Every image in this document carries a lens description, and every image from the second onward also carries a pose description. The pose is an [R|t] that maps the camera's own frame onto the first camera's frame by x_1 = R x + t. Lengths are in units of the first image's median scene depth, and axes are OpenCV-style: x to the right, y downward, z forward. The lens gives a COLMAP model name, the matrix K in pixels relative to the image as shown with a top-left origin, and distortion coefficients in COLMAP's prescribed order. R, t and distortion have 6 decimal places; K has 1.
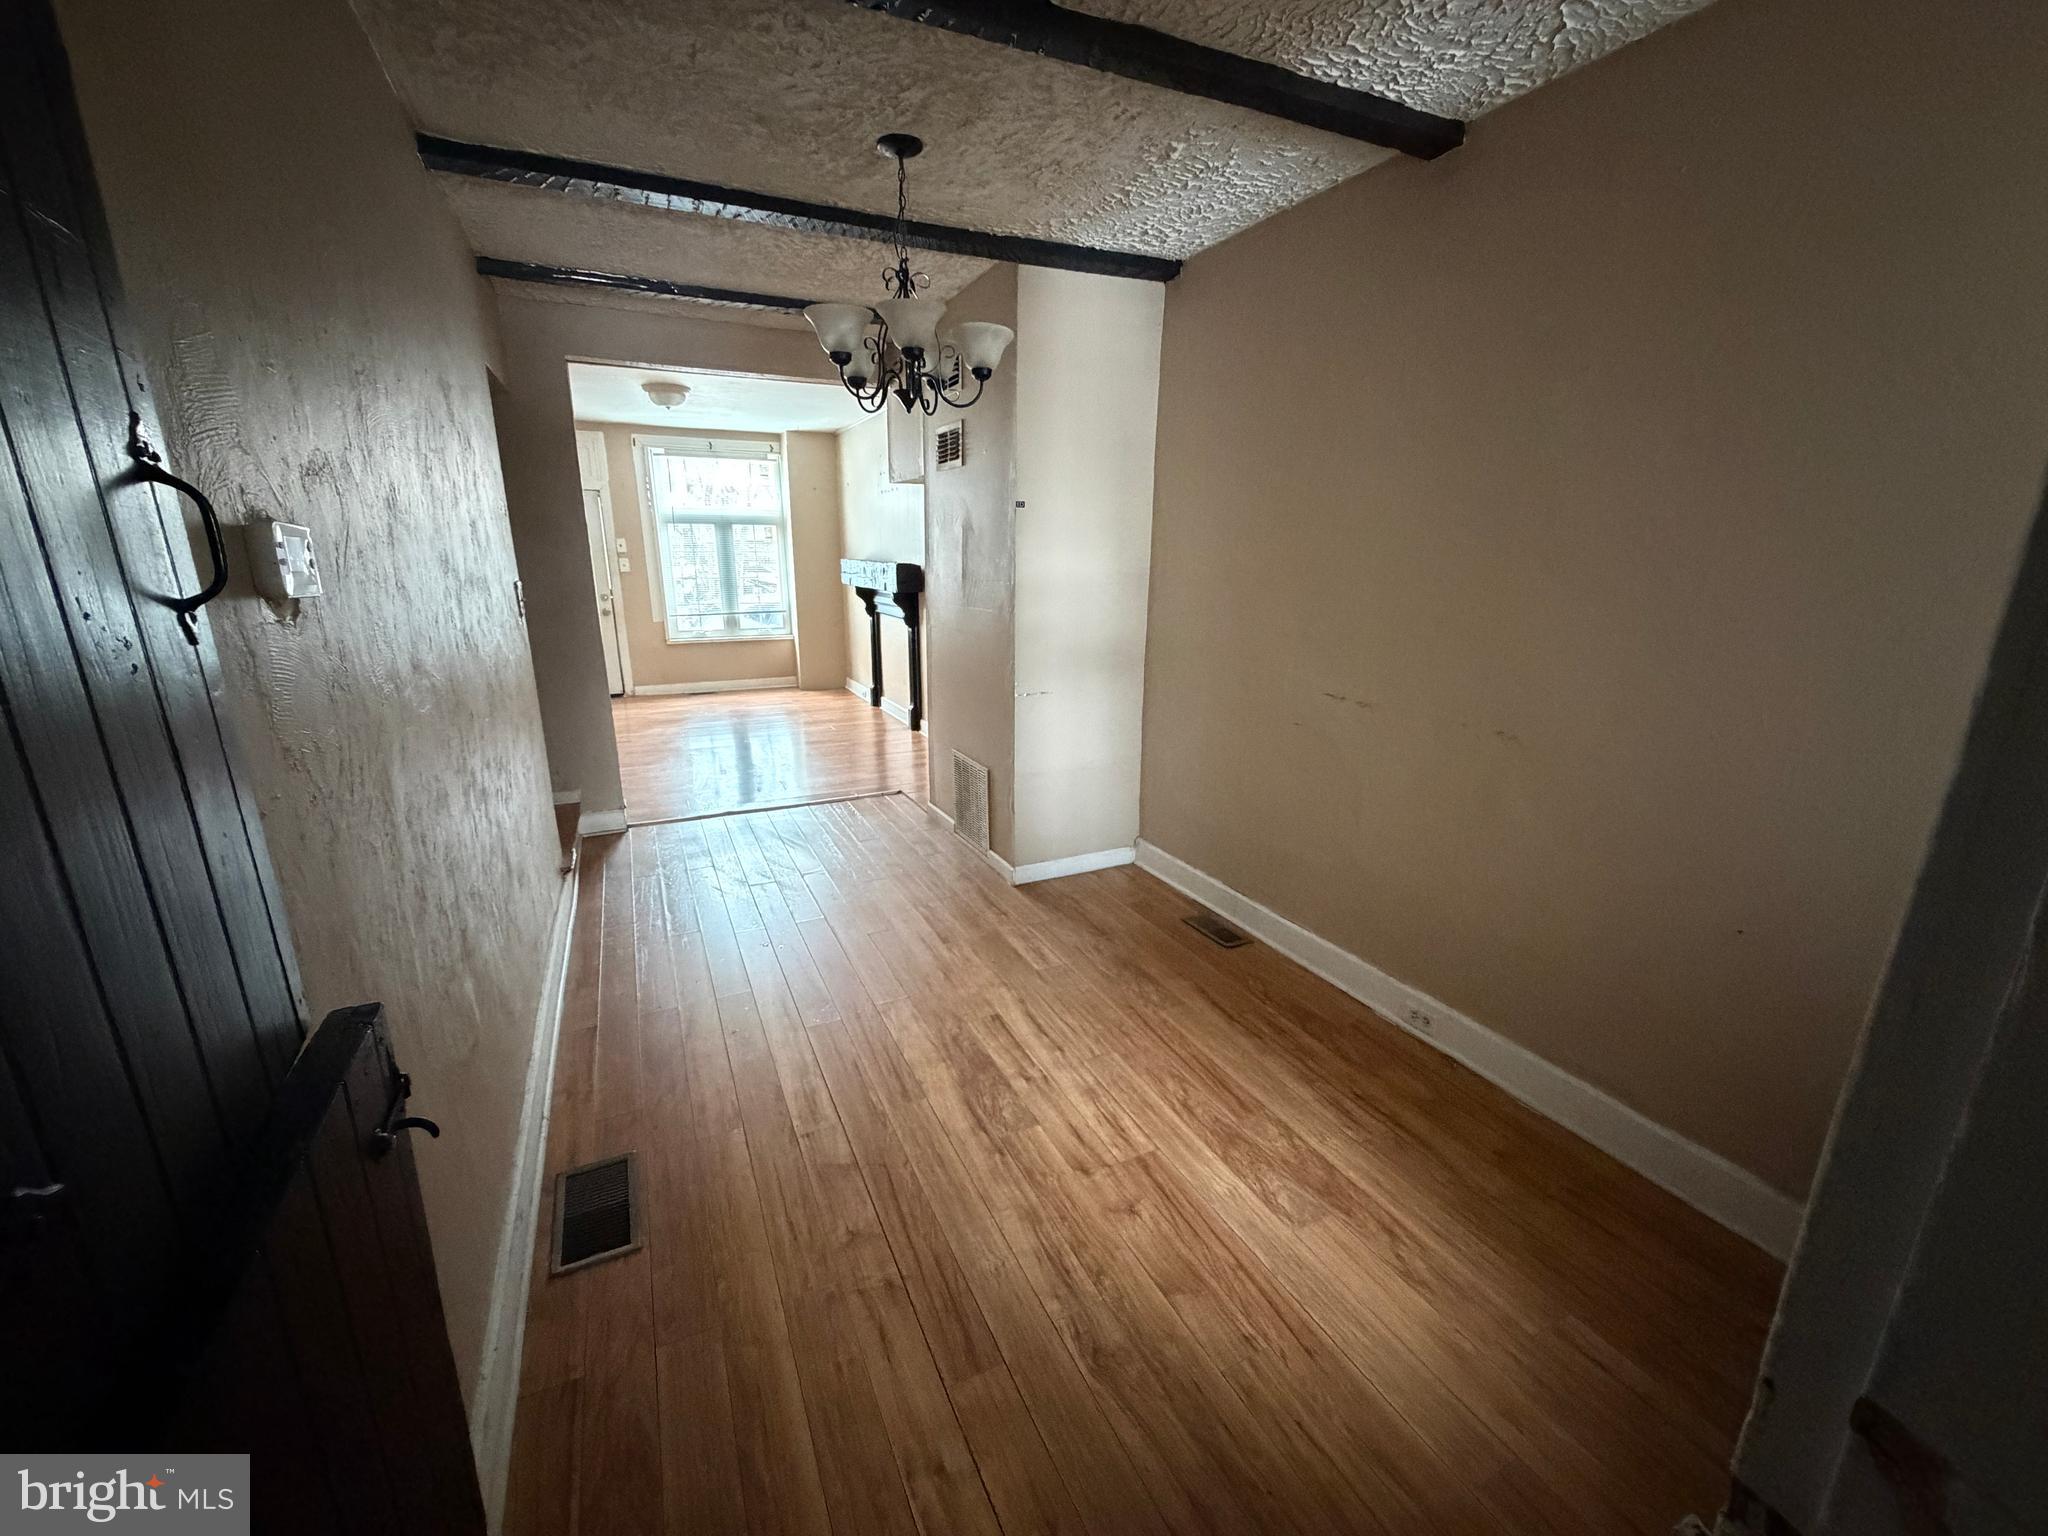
lens RADIAL K [[812.7, 0, 1019.5], [0, 812.7, 774.0], [0, 0, 1]] dist [0.000309, -0.000337]
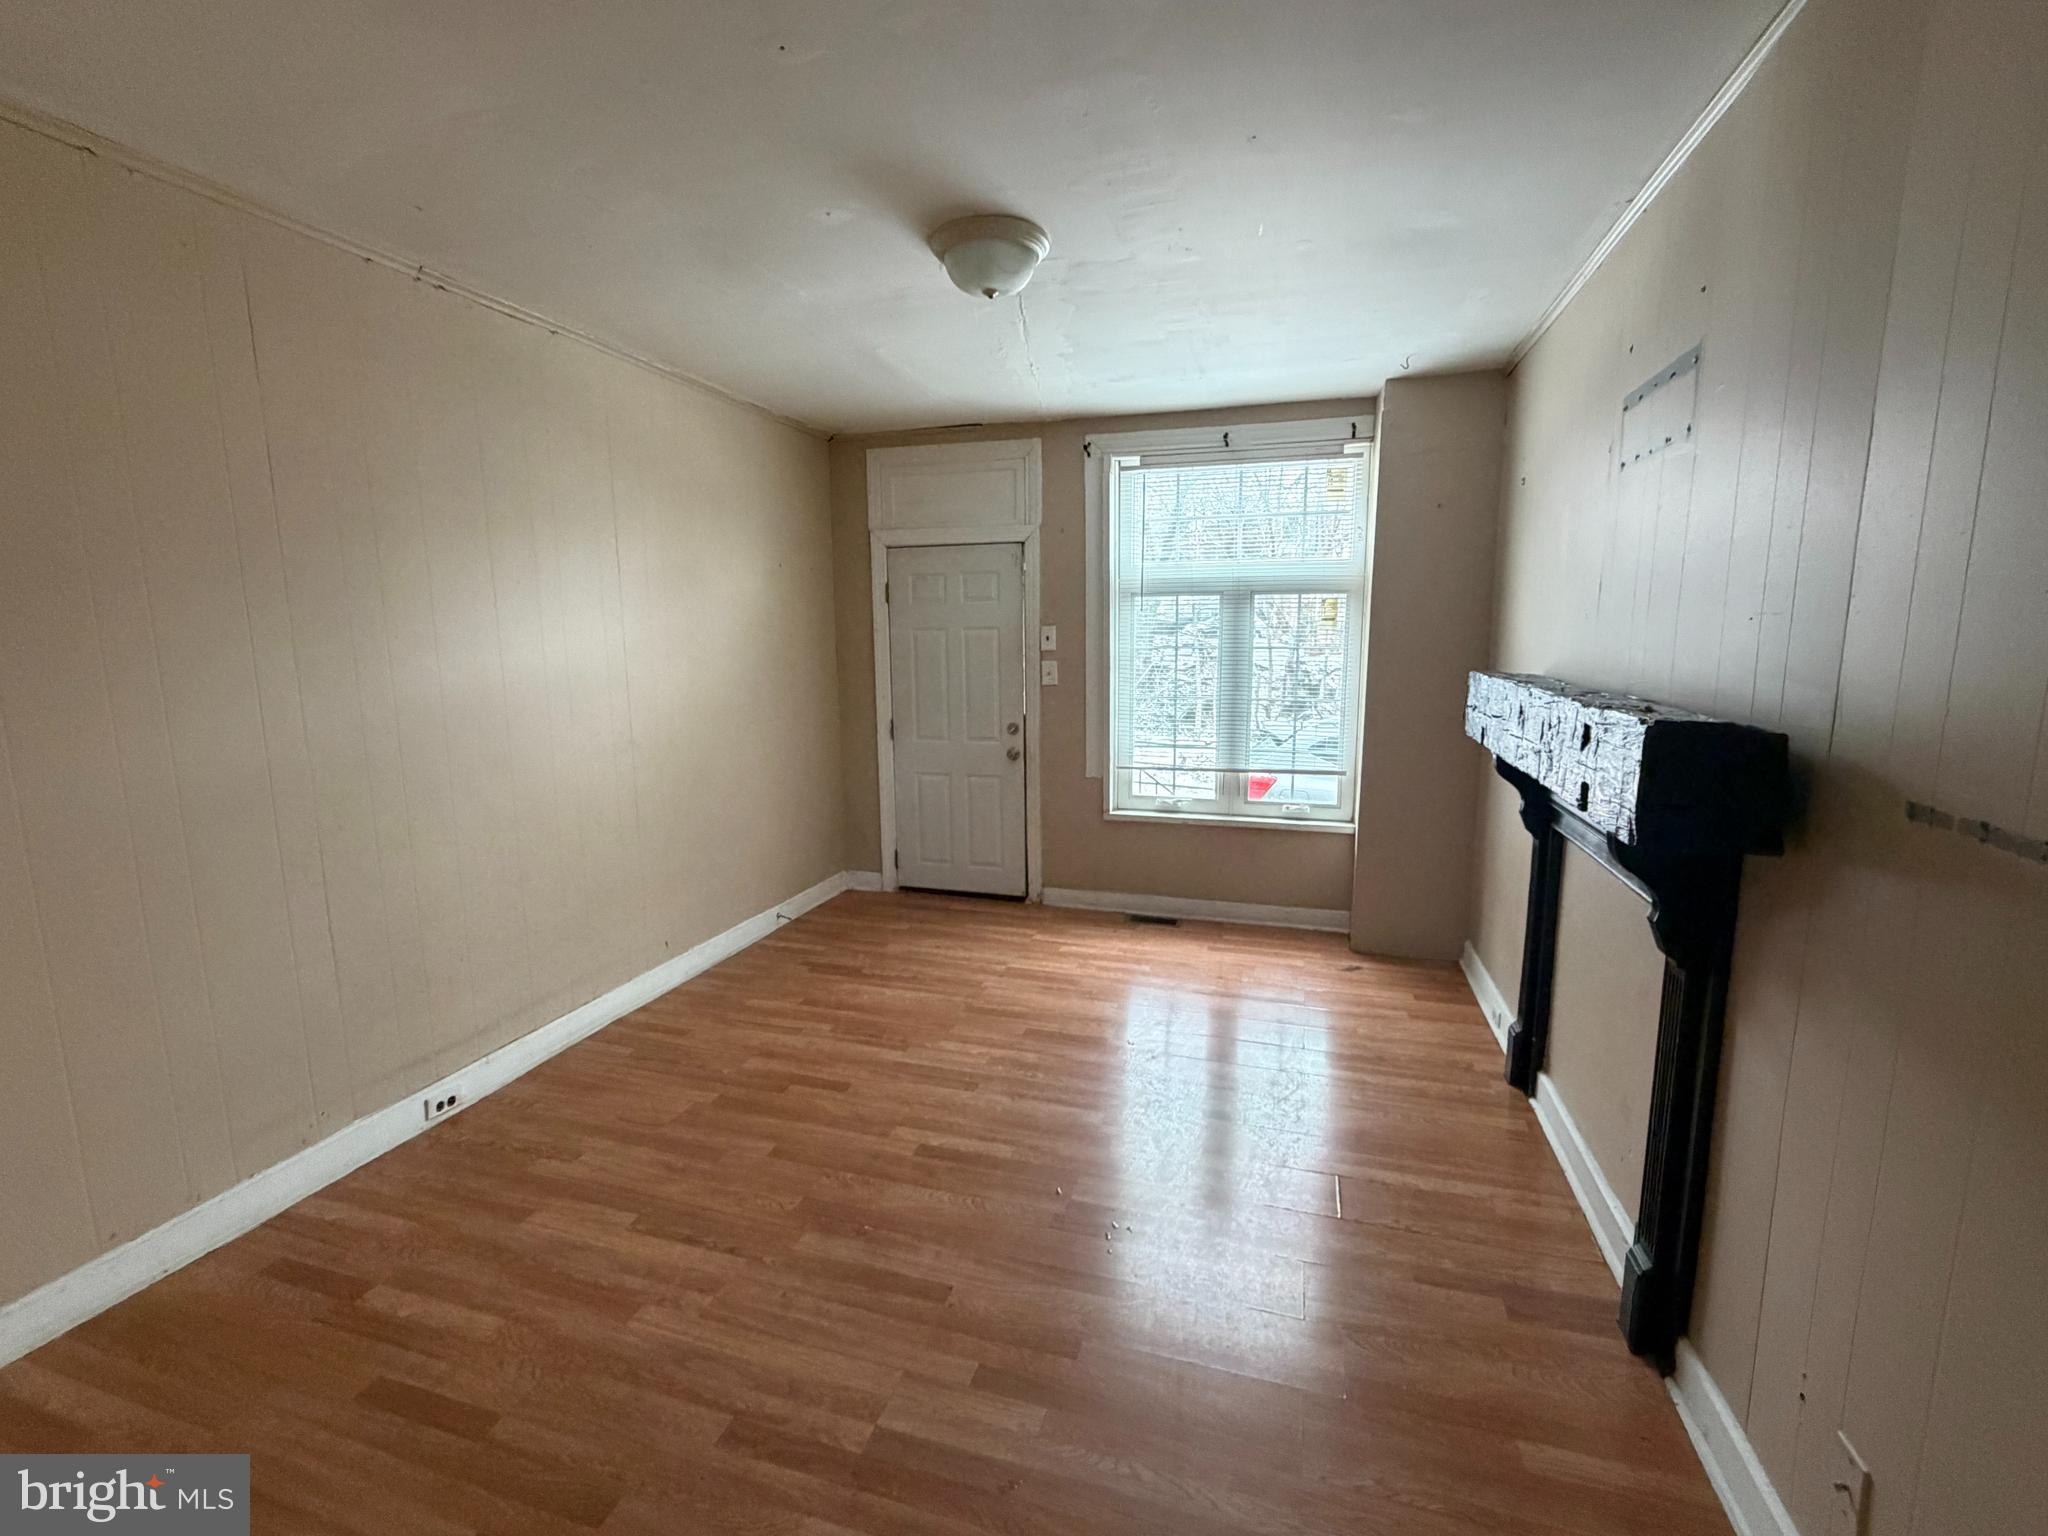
lens RADIAL K [[891.2, 0, 1027.2], [0, 891.2, 770.7], [0, 0, 1]] dist [-0.008427, -0.000703]
pose [[0.735783, 0.094519, -0.670589, -0.085944], [-0.172269, 0.983762, -0.050357, -0.154181], [0.654940, 0.152574, 0.740118, 0.537345]]
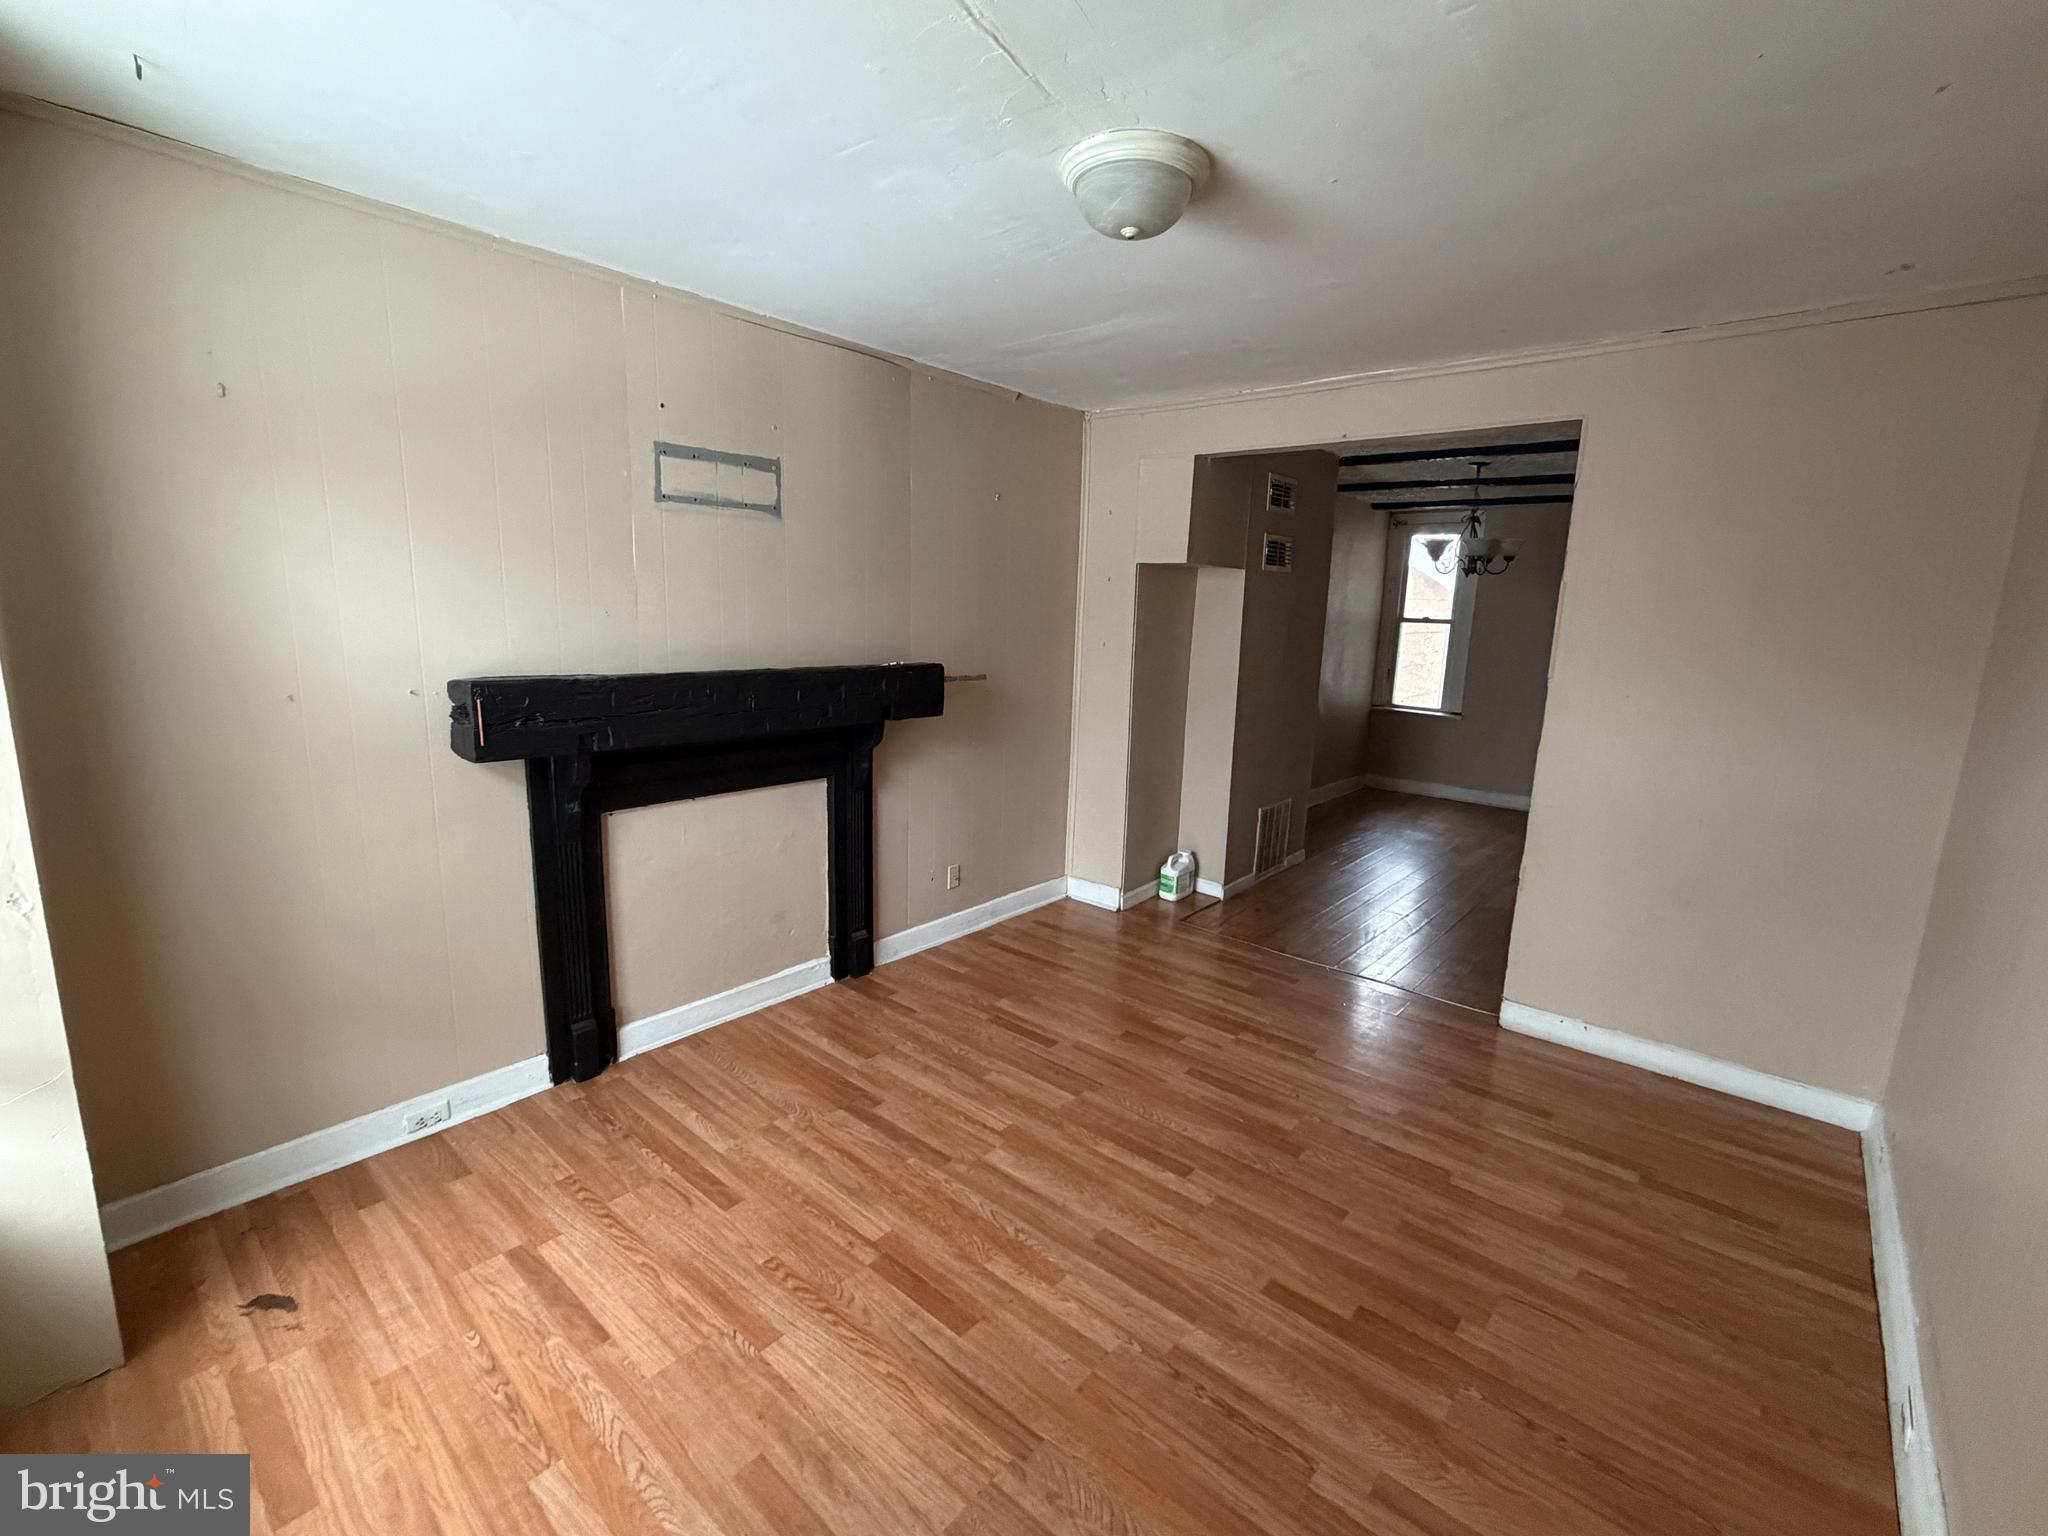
lens RADIAL K [[891.2, 0, 1036.2], [0, 891.2, 773.6], [0, 0, 1]] dist [-0.008427, -0.000703]
pose [[-0.414660, -0.183994, 0.891181, -0.577692], [0.214575, 0.931958, 0.292253, -0.271496], [-0.884316, 0.312411, -0.346965, 0.903771]]
